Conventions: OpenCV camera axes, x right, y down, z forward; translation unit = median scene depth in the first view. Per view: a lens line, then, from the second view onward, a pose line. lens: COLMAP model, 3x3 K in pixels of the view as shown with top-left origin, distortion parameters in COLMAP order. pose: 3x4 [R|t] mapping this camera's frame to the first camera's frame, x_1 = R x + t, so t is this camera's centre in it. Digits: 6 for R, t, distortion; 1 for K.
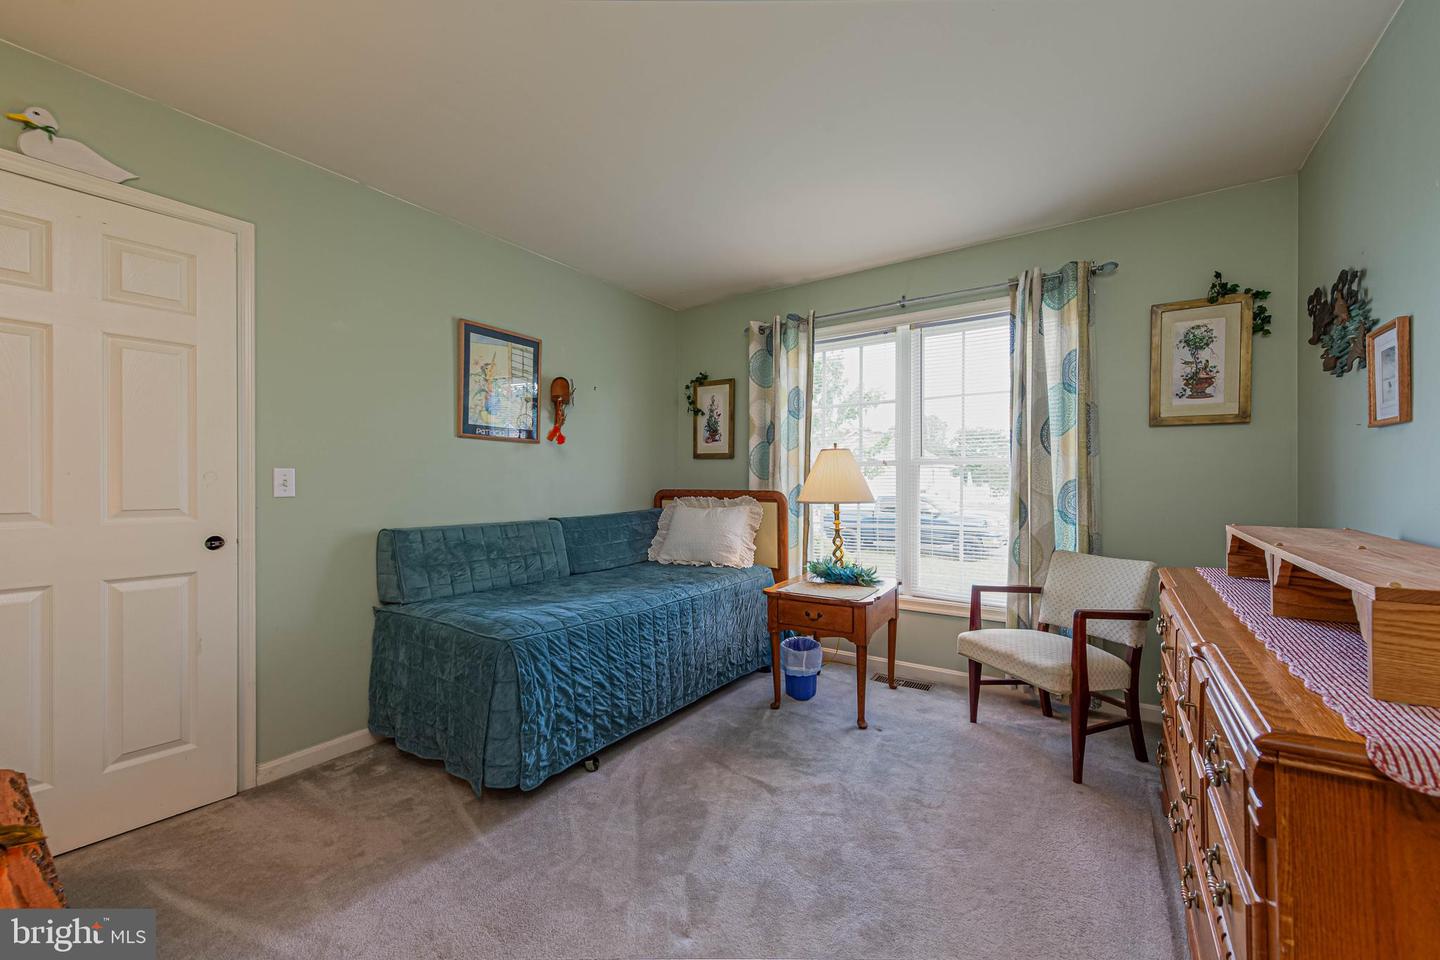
lens RADIAL K [[568.7, 0, 717.8], [0, 568.7, 484.2], [0, 0, 1]] dist [0.000959, -0.000682]
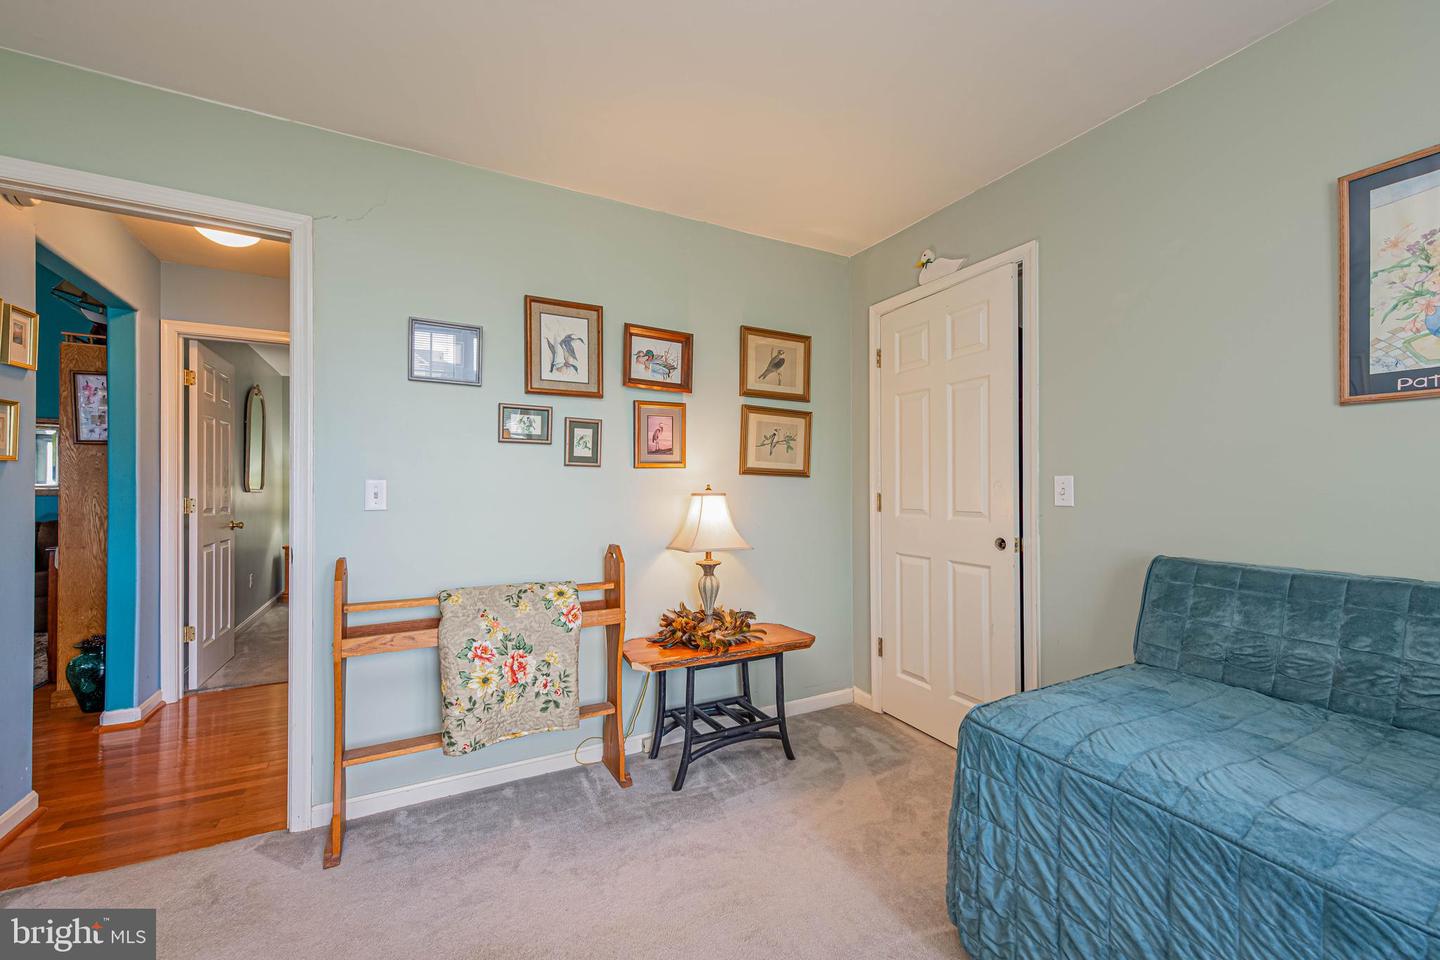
lens RADIAL K [[568.7, 0, 717.8], [0, 568.7, 484.2], [0, 0, 1]] dist [0.000959, -0.000682]
pose [[-0.448730, -0.012292, -0.893583, 0.343988], [-0.003925, 0.999923, -0.011784, -0.000601], [0.893659, -0.001780, -0.448743, 0.910768]]
